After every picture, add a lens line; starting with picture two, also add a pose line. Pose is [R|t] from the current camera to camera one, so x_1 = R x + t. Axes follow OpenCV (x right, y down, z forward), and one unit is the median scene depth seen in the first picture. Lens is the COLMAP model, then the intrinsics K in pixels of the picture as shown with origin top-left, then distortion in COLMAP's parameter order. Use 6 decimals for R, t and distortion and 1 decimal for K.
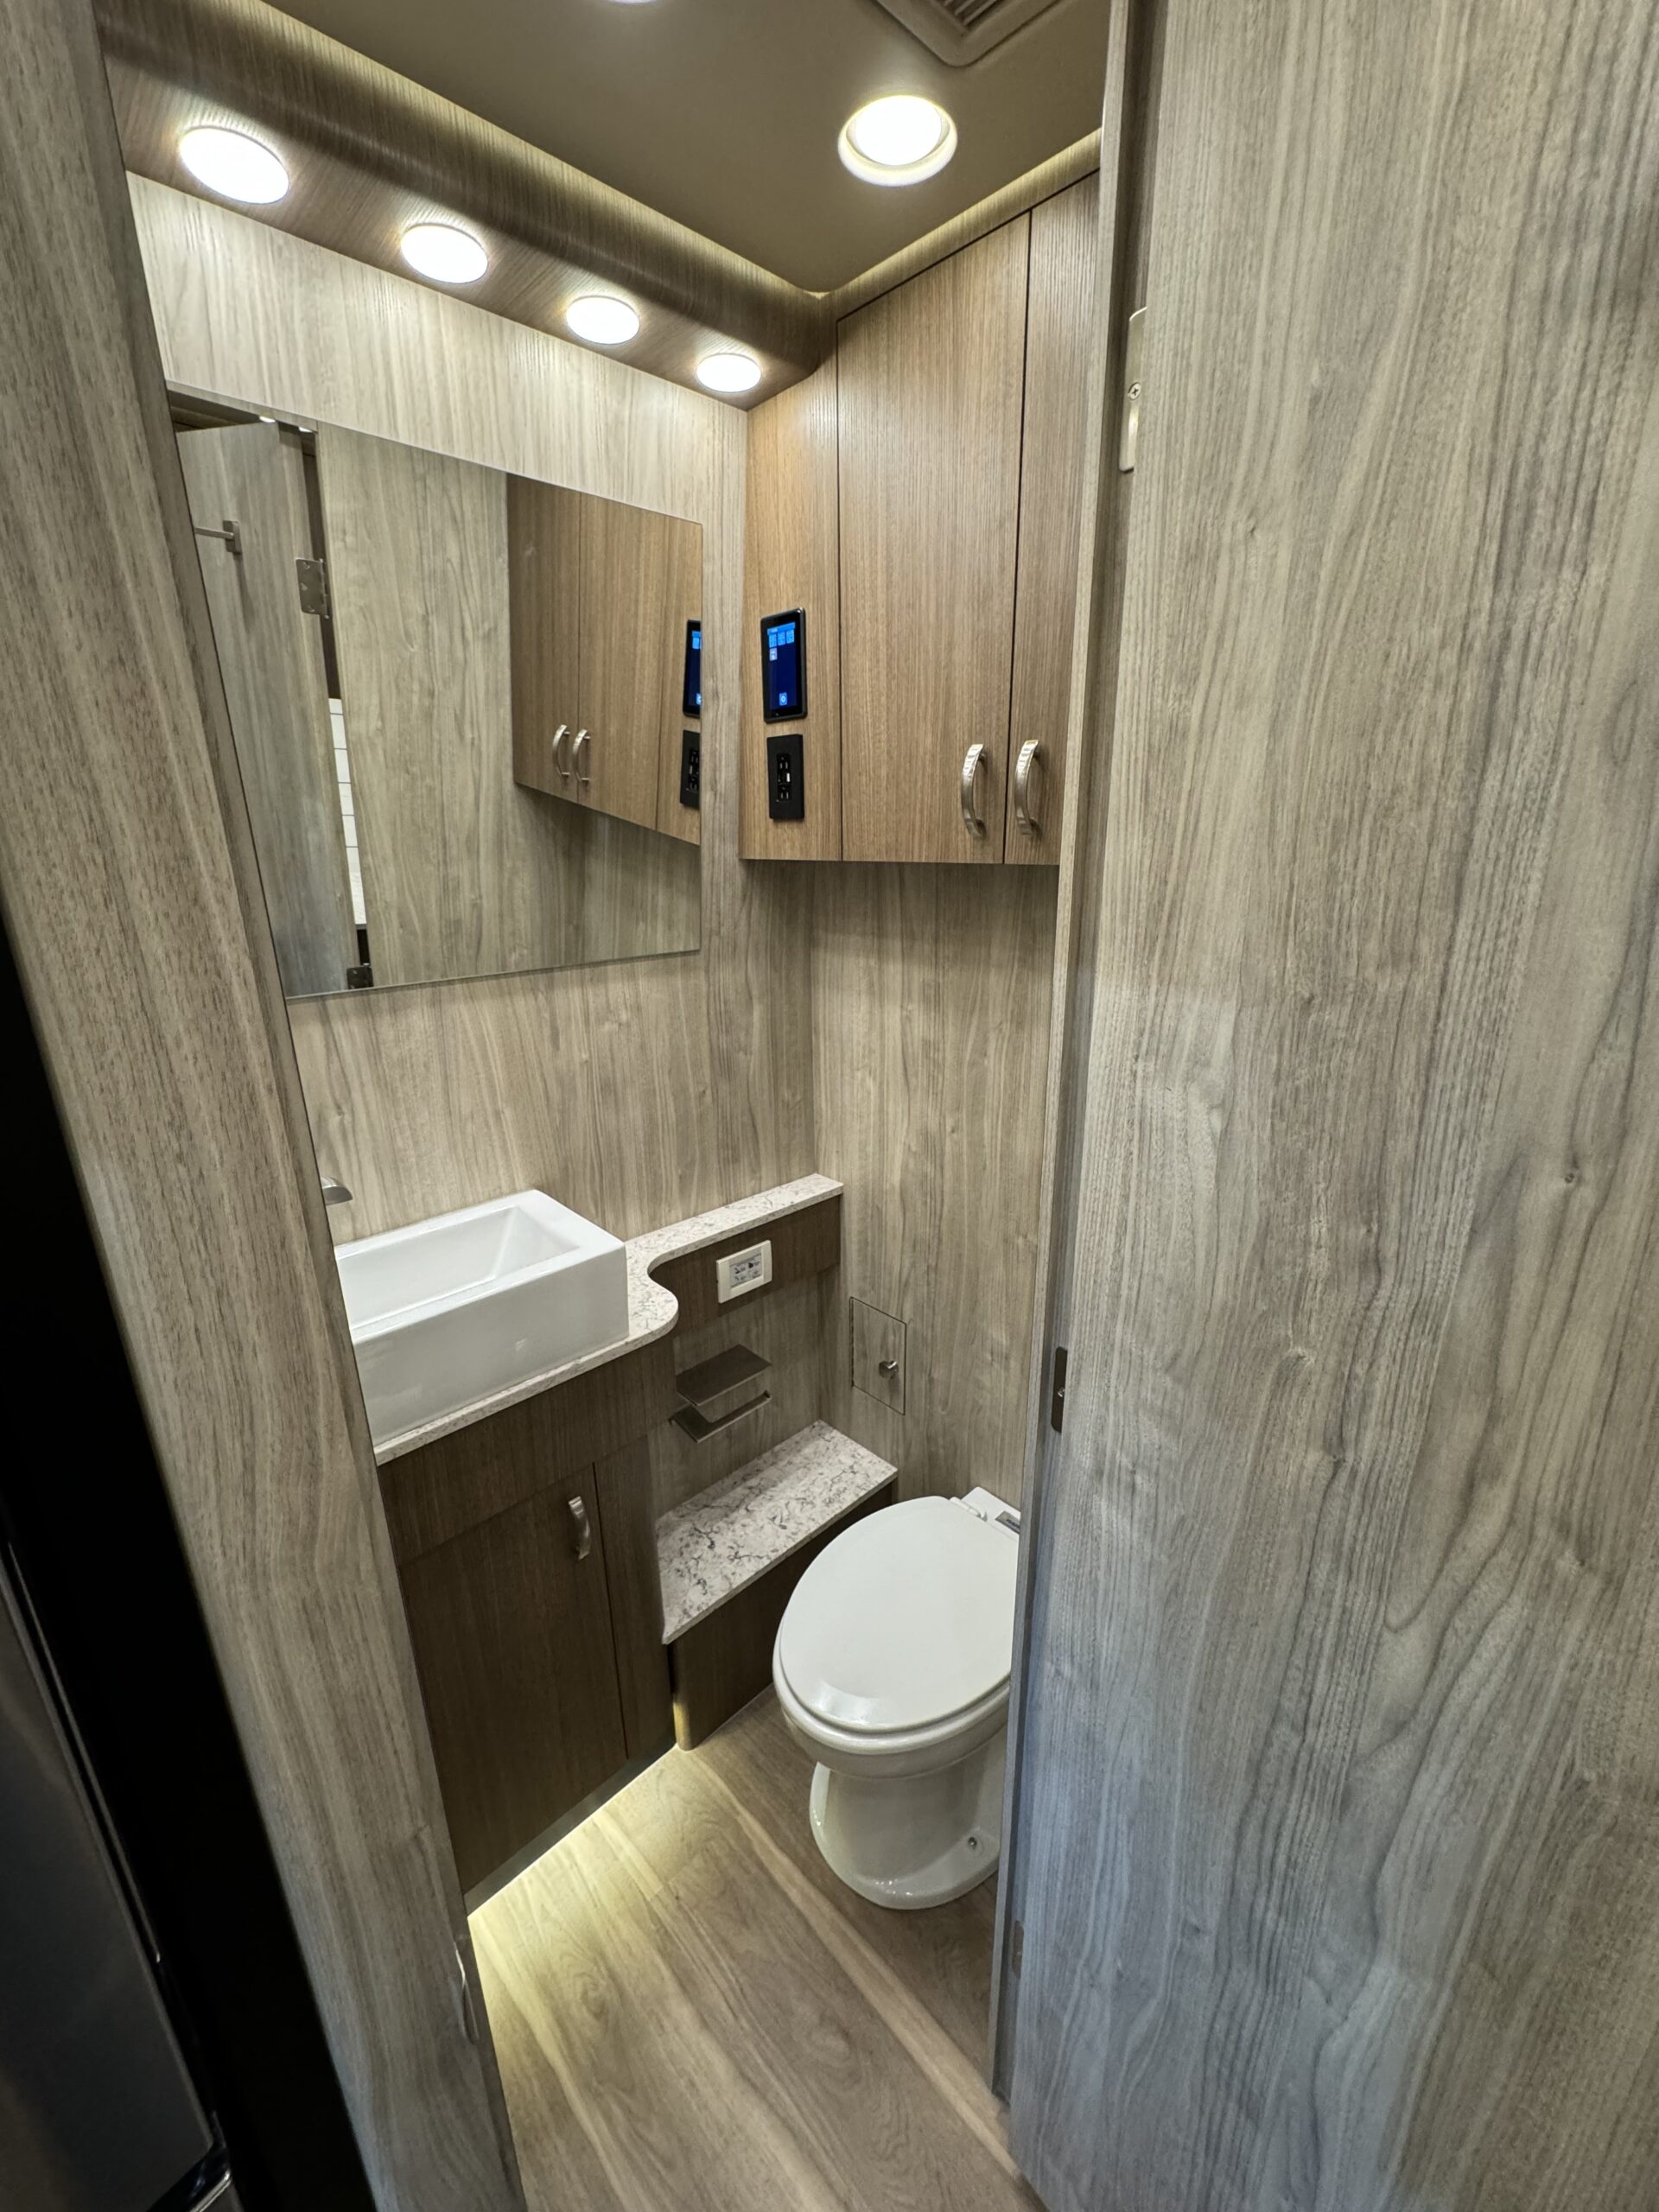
lens RADIAL K [[883.2, 0, 825.5], [0, 883.2, 1101.3], [0, 0, 1]] dist [-0.000489, -0.000476]
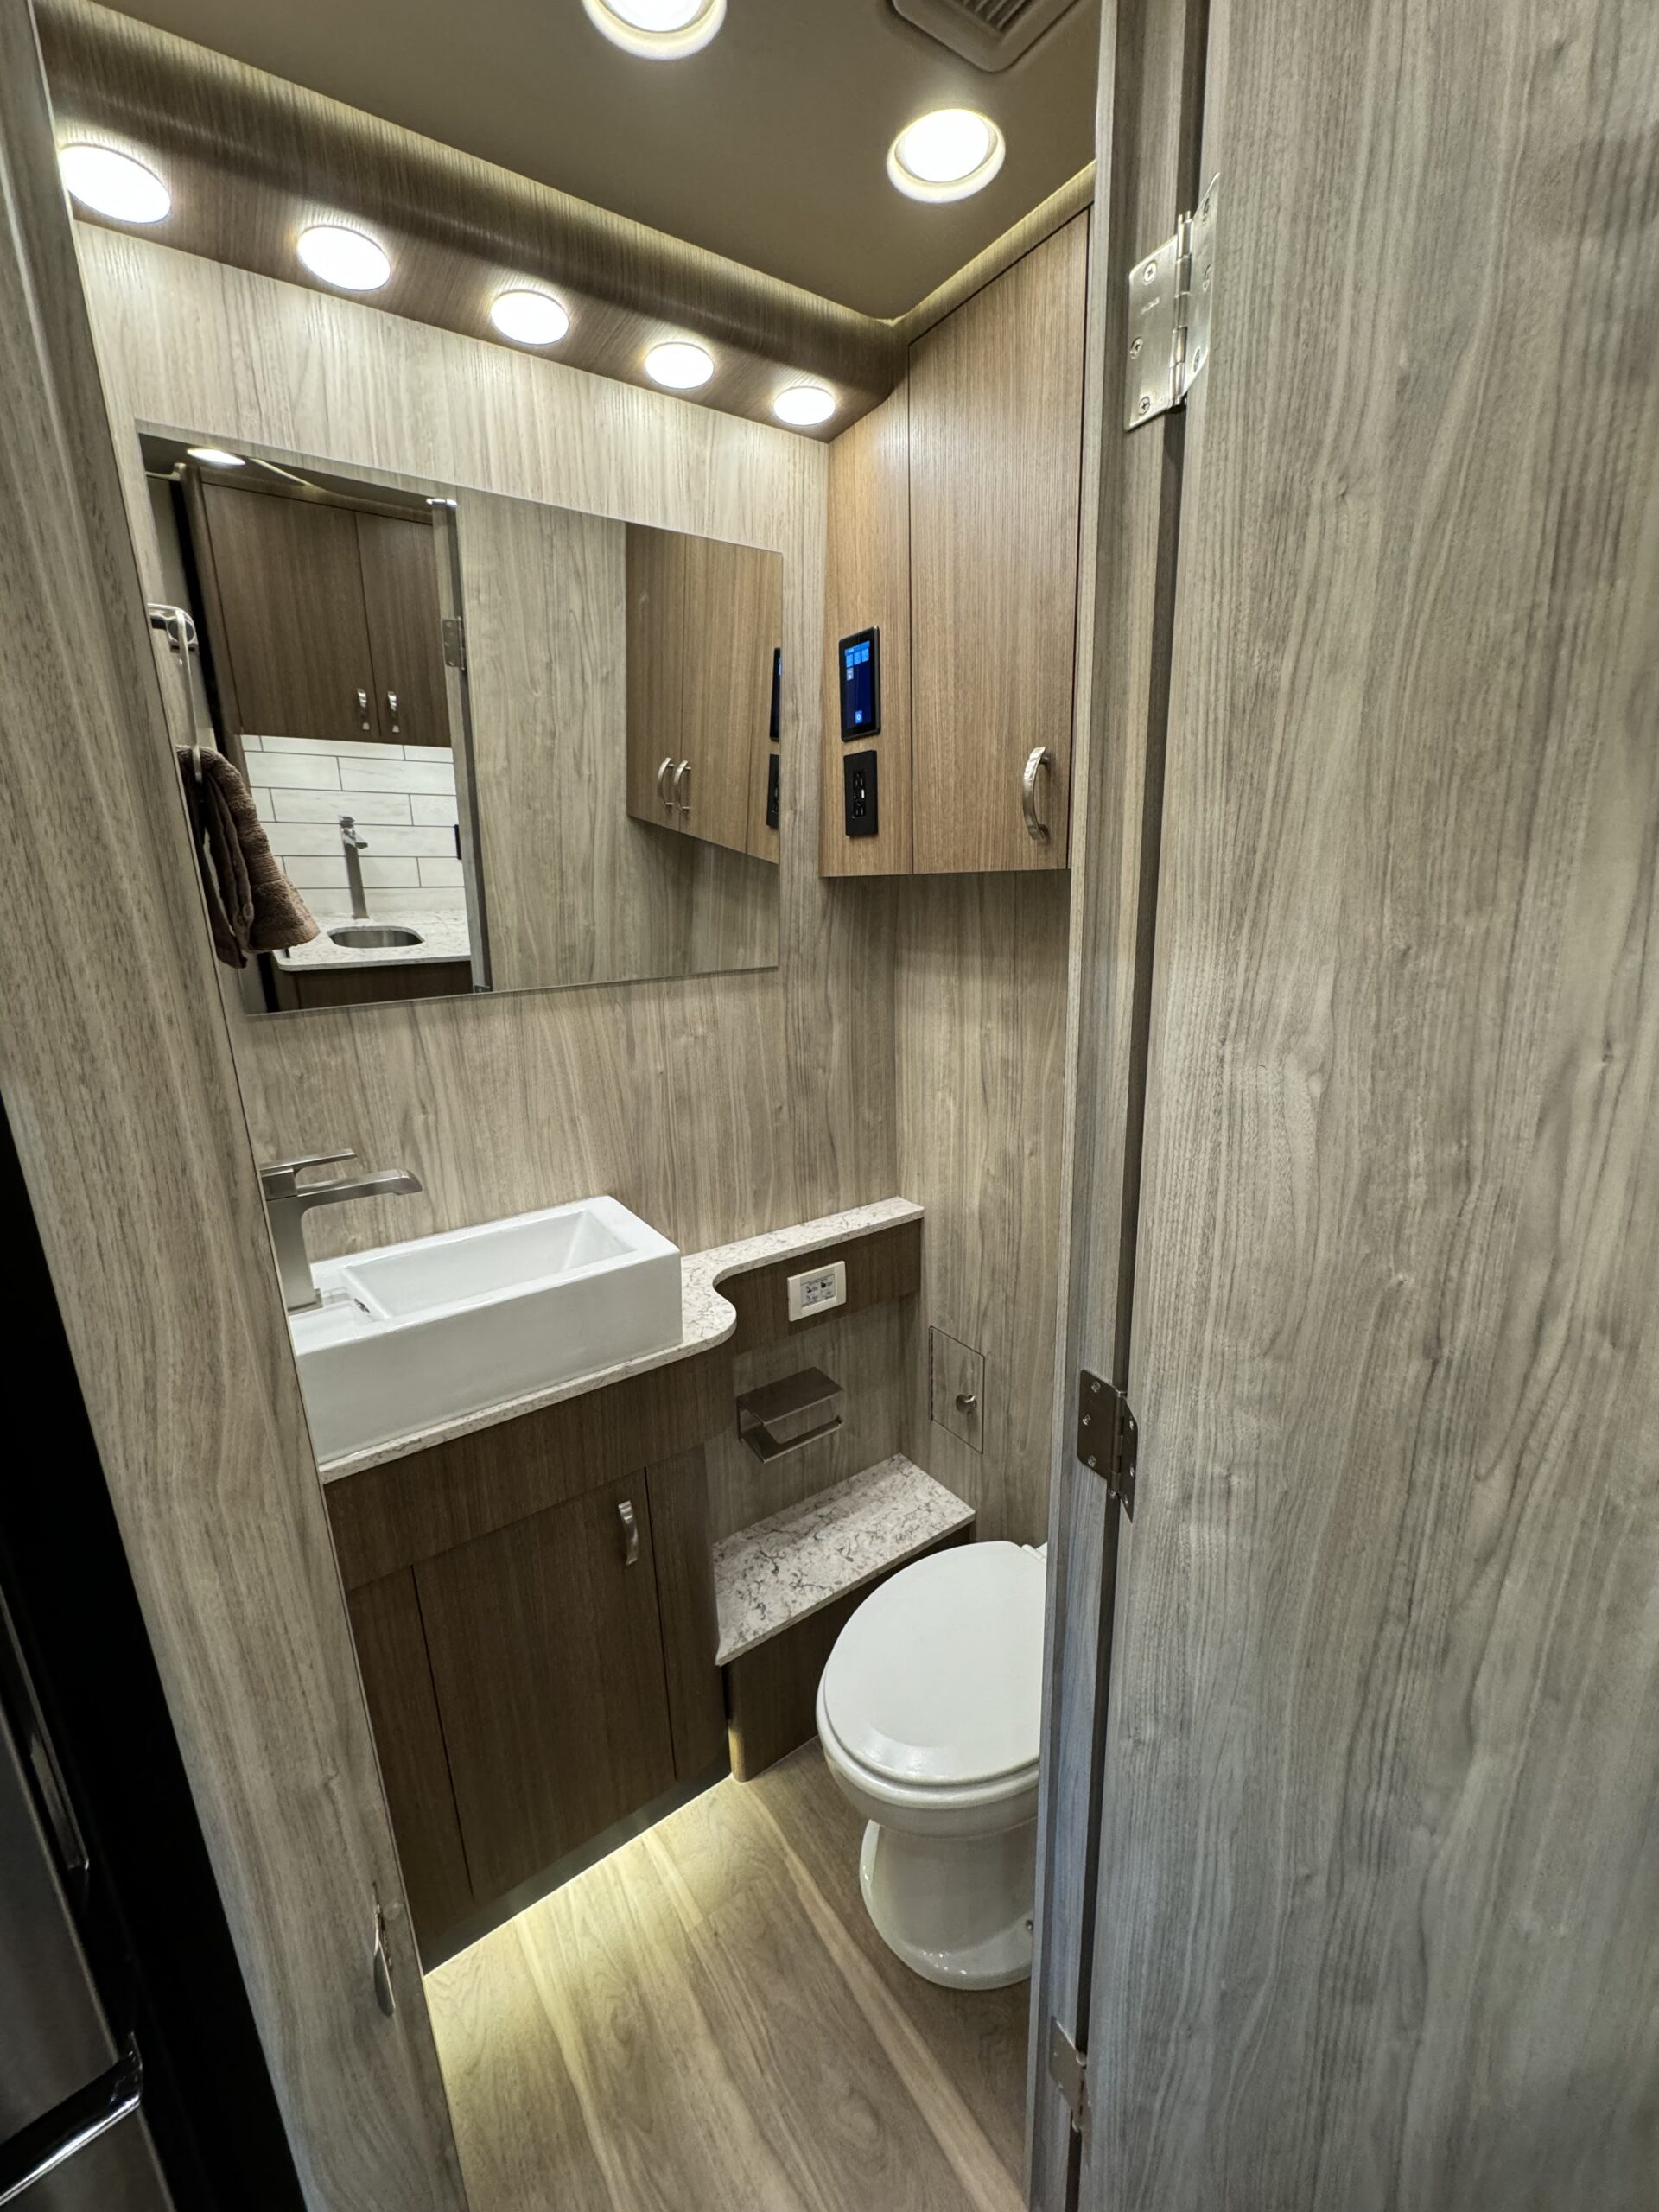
lens RADIAL K [[883.2, 0, 826.8], [0, 883.2, 1101.4], [0, 0, 1]] dist [-0.000489, -0.000476]
pose [[0.987523, 0.022153, -0.155909, 0.093076], [-0.029170, 0.998655, -0.042867, 0.030788], [0.154750, 0.046880, 0.986841, 0.021894]]
